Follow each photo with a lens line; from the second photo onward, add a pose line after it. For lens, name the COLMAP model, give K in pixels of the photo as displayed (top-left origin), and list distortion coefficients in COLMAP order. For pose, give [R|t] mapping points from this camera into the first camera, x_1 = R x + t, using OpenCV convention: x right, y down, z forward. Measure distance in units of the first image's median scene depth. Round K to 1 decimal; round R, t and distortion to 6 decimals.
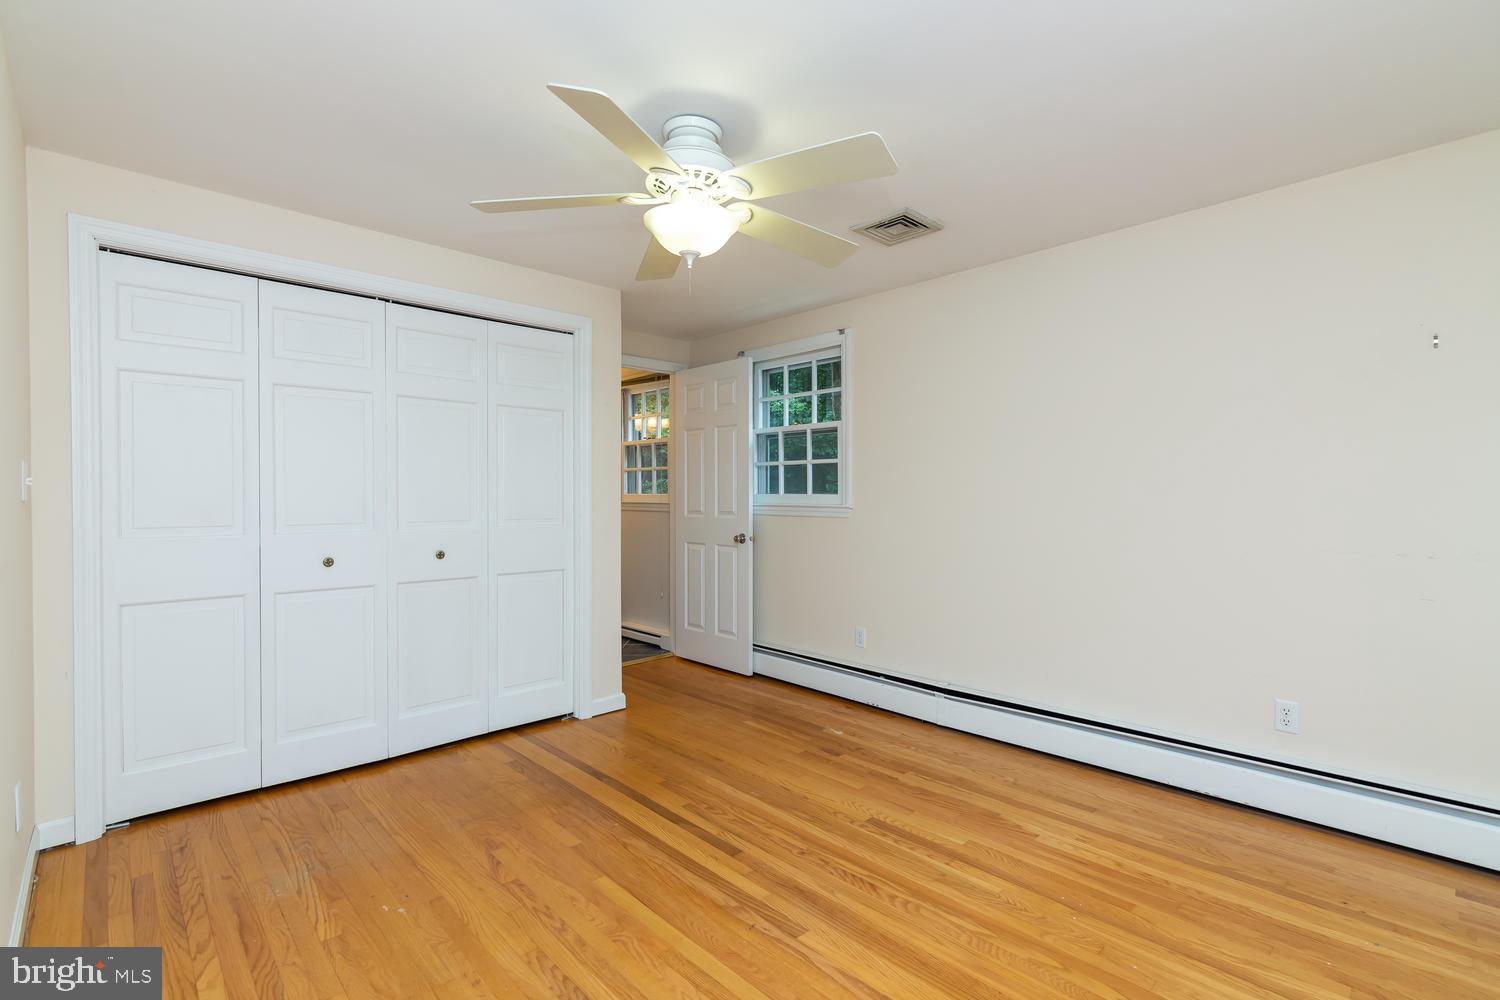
lens RADIAL K [[689.5, 0, 736.5], [0, 689.5, 494.6], [0, 0, 1]] dist [-0.004378, -0.001056]
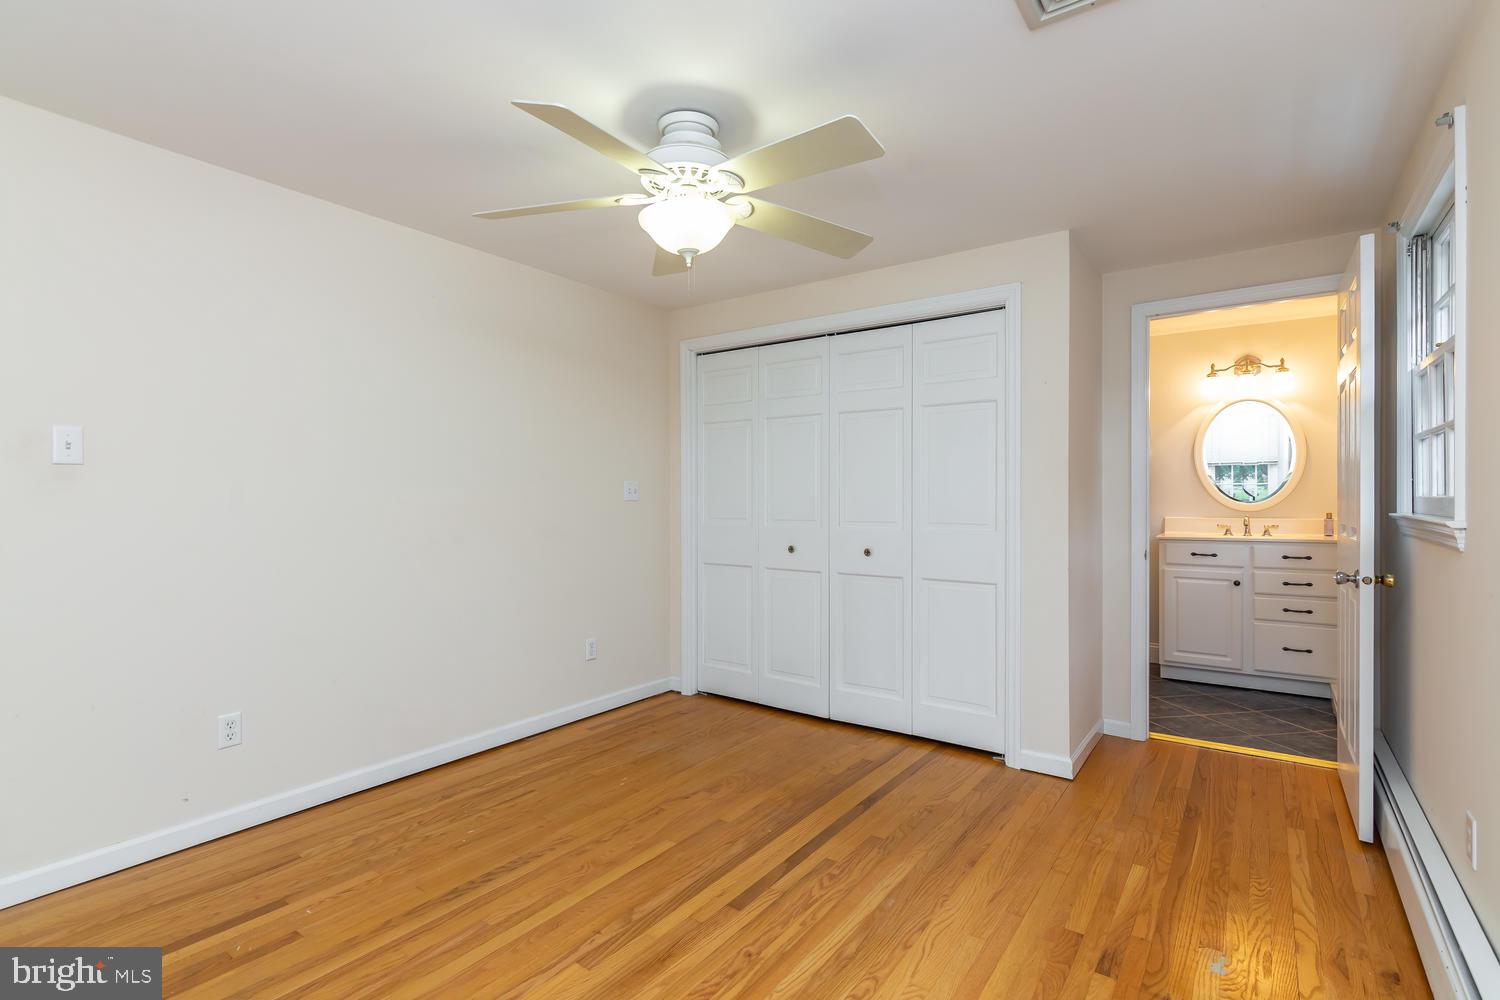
lens RADIAL K [[689.5, 0, 740.8], [0, 689.5, 499.6], [0, 0, 1]] dist [-0.004378, -0.001056]
pose [[0.202687, 0.006574, -0.979221, 0.734133], [-0.003321, 0.999976, 0.006026, -0.004038], [0.979238, 0.002031, 0.202704, 0.708142]]
